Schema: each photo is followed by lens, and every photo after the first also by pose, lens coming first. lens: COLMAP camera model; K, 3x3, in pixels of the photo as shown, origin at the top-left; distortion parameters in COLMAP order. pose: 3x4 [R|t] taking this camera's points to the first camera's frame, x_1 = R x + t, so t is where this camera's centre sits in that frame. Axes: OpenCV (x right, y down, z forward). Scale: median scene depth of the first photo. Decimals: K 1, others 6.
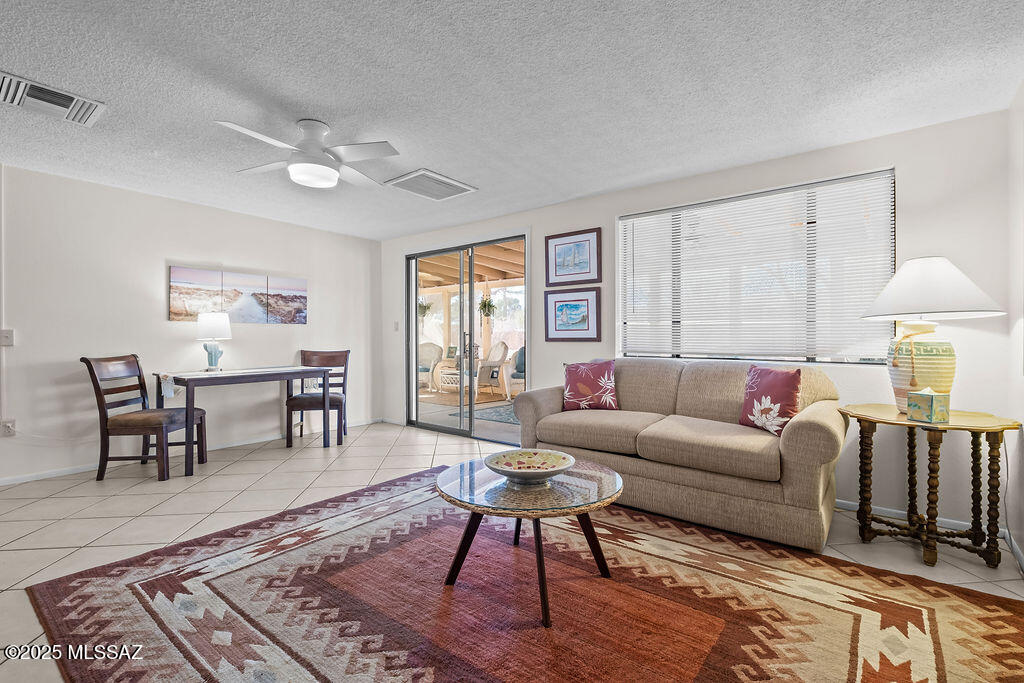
lens RADIAL K [[473.3, 0, 510.4], [0, 473.3, 337.9], [0, 0, 1]] dist [0.003999, -0.000386]
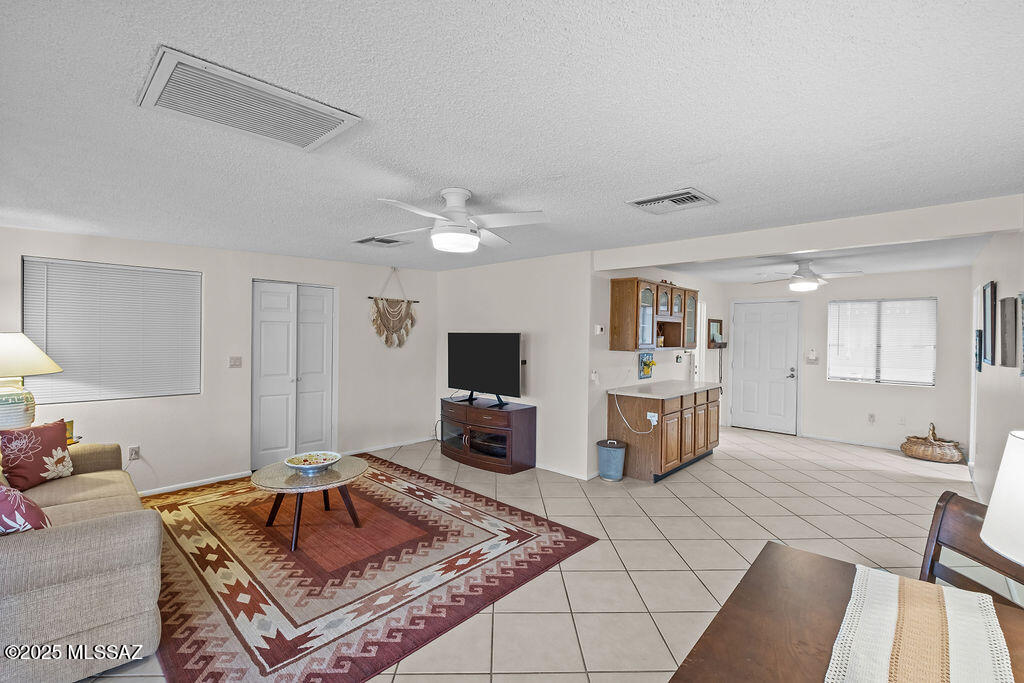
lens RADIAL K [[442.4, 0, 513.7], [0, 442.4, 339.7], [0, 0, 1]] dist [-0.003781, -0.002518]
pose [[-0.996986, -0.009760, 0.076970, -0.417907], [-0.008769, 0.999874, 0.013205, -0.106389], [-0.077089, 0.012490, -0.996946, 1.312404]]
